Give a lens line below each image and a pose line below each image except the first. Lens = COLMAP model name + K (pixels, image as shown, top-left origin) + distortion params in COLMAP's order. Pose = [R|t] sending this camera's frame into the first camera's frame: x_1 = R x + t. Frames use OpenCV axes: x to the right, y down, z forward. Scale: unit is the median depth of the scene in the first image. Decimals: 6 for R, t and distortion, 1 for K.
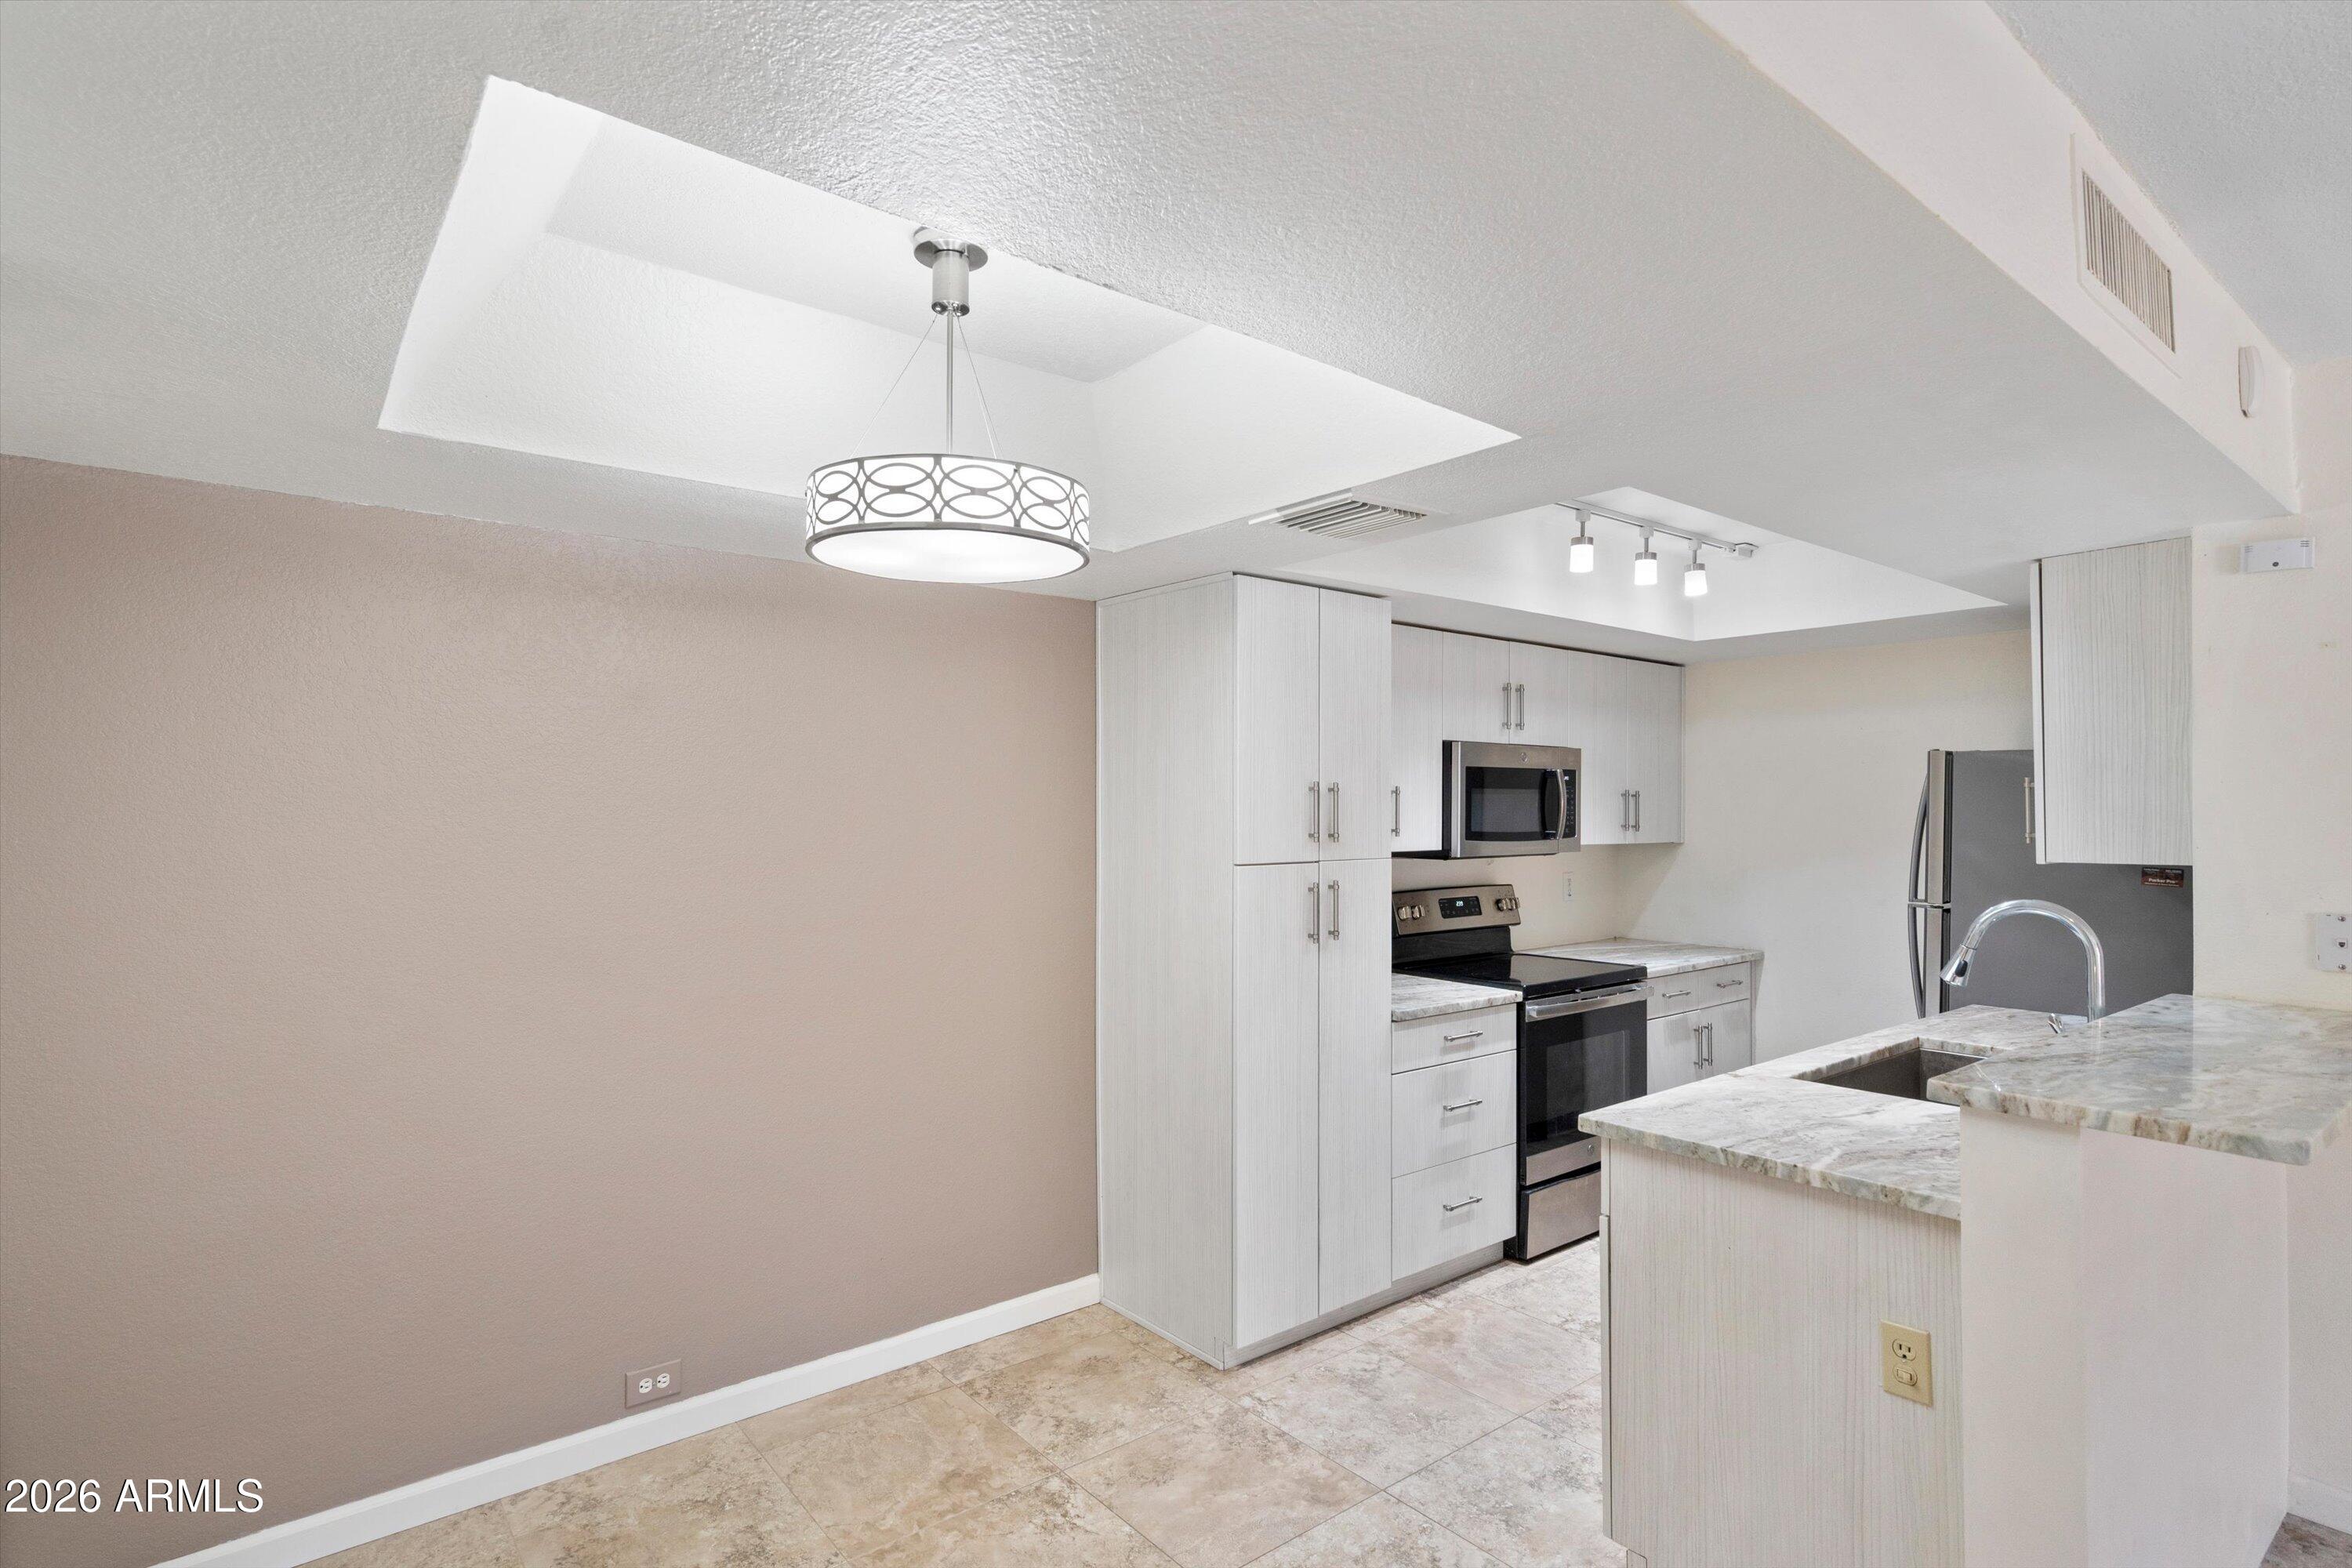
lens RADIAL K [[1163.3, 0, 1175.6], [0, 1163.3, 803.4], [0, 0, 1]] dist [0.004766, 0.000538]
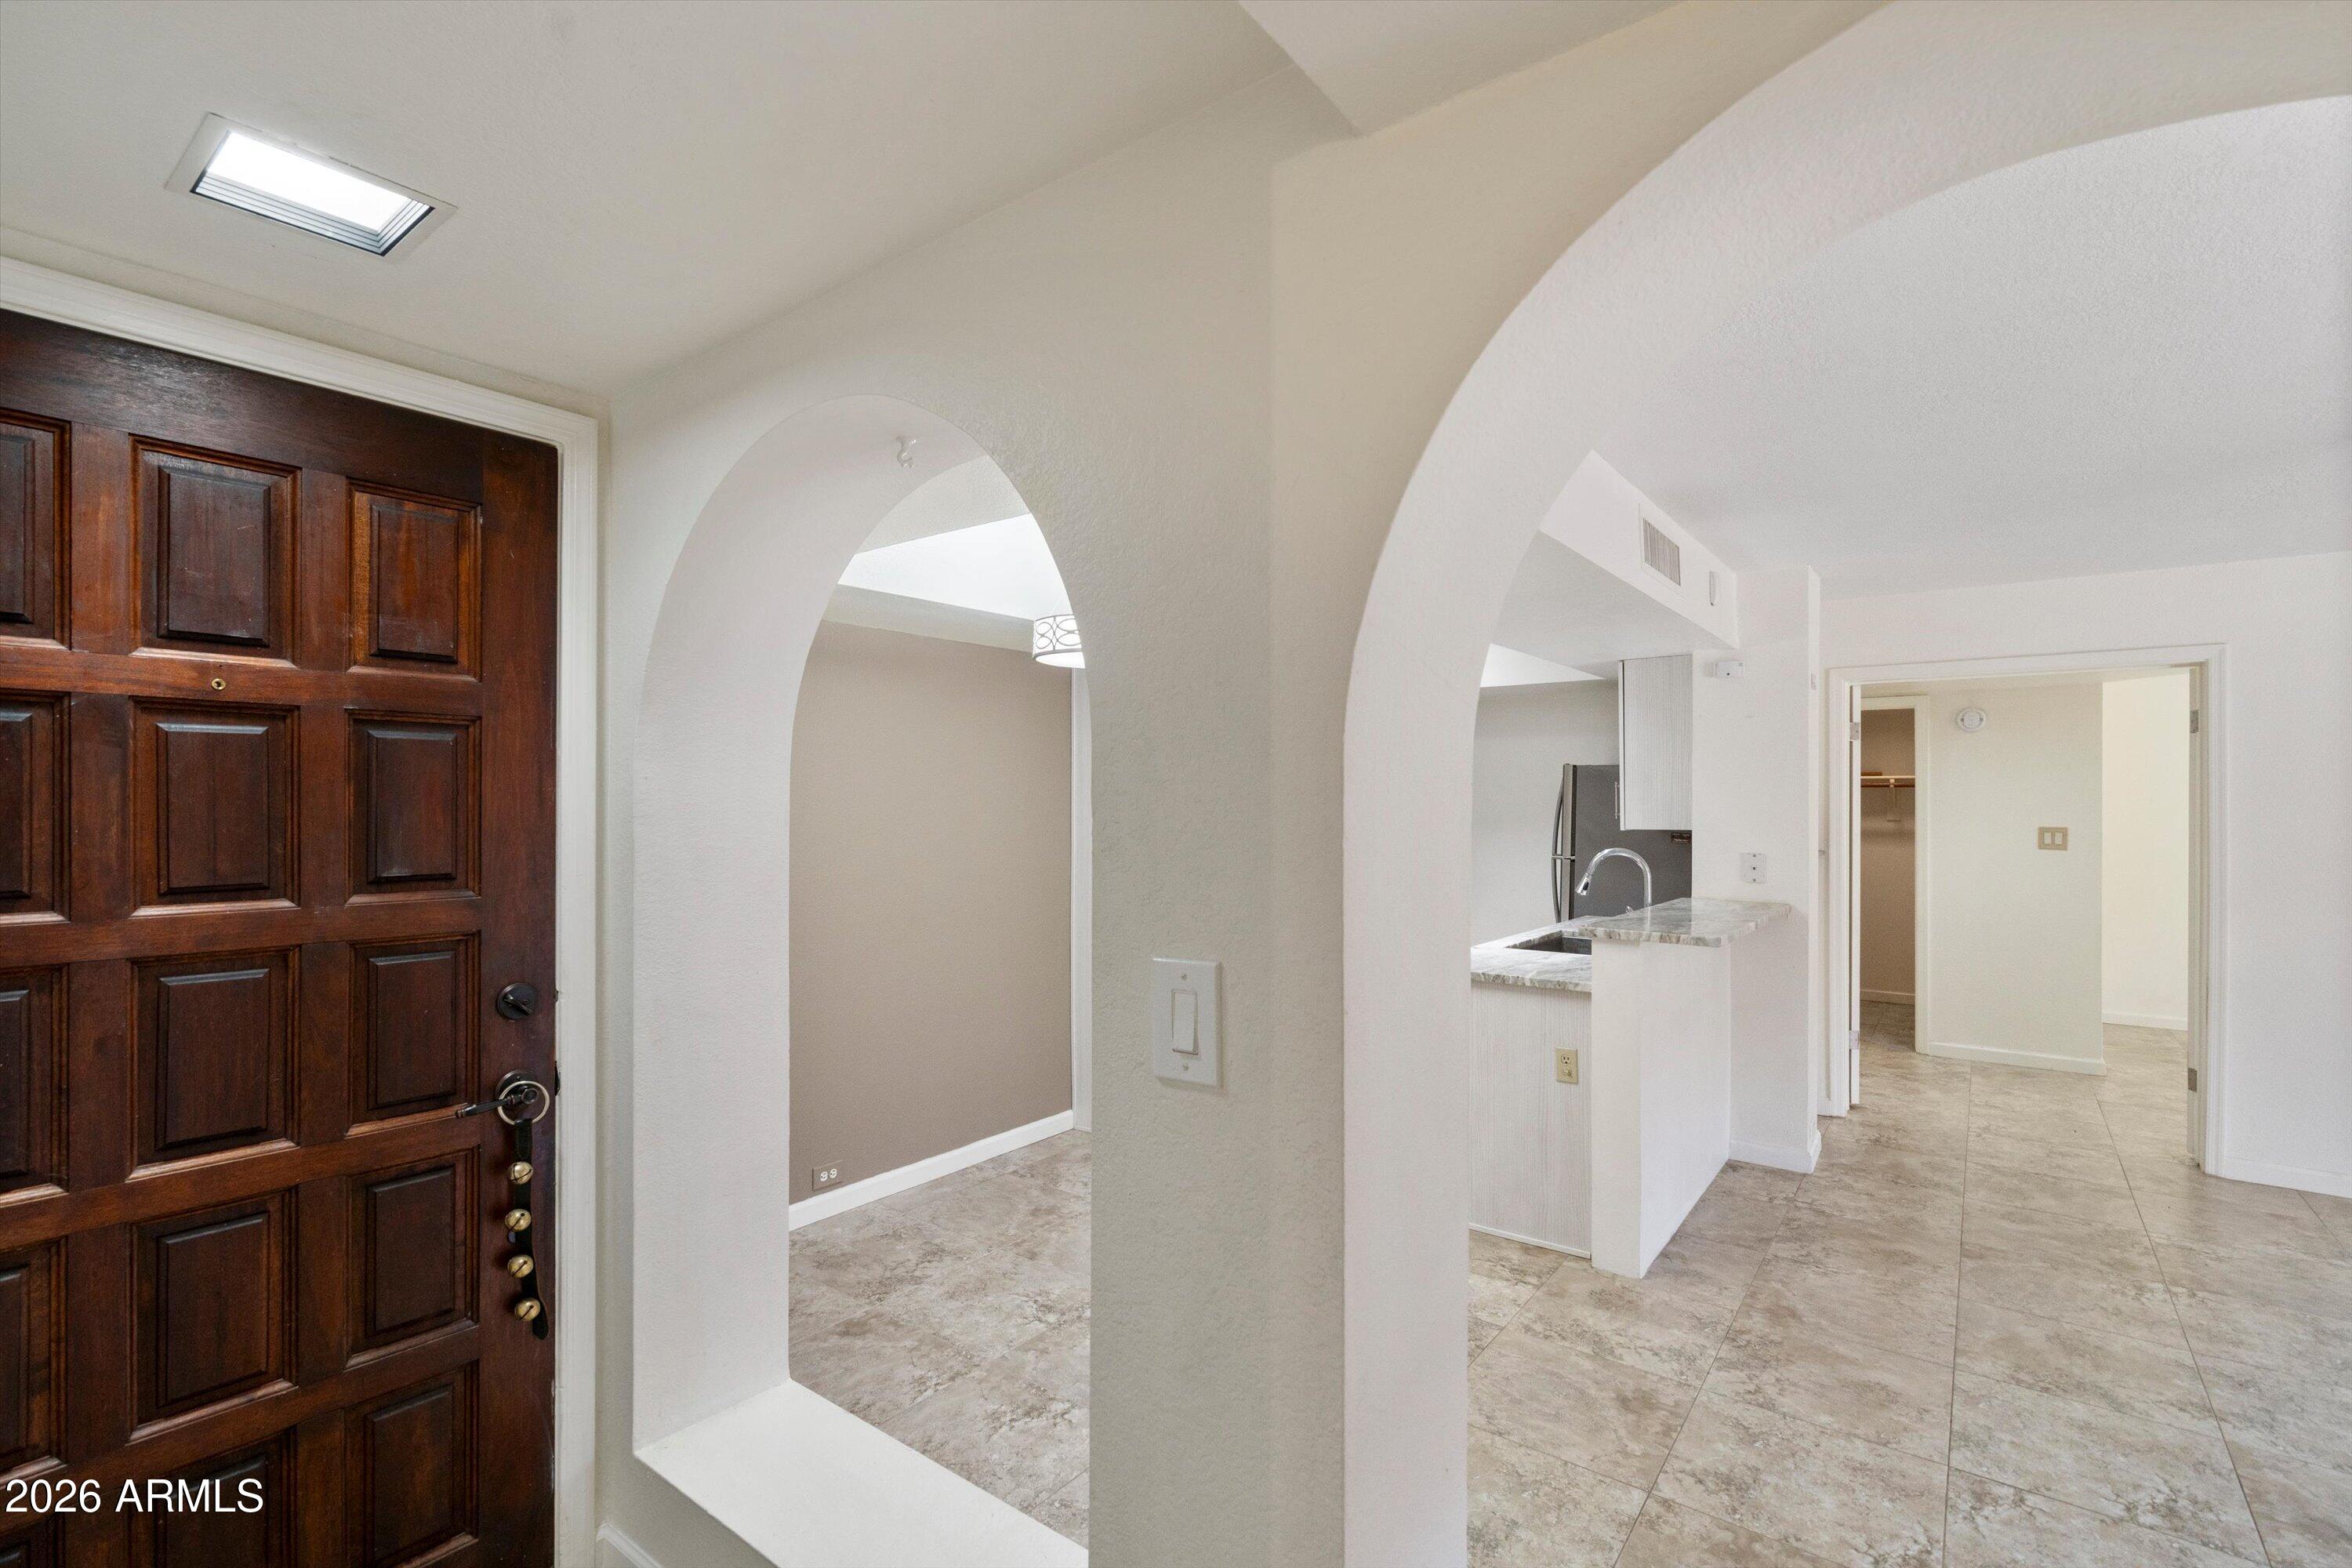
lens RADIAL K [[1064.4, 0, 1169.6], [0, 1064.4, 809.5], [0, 0, 1]] dist [-0.007700, 0.000528]
pose [[0.970898, -0.000533, 0.239493, -0.249927], [-0.002900, 0.999898, 0.013979, -0.000750], [-0.239476, -0.014267, 0.970797, -0.322194]]
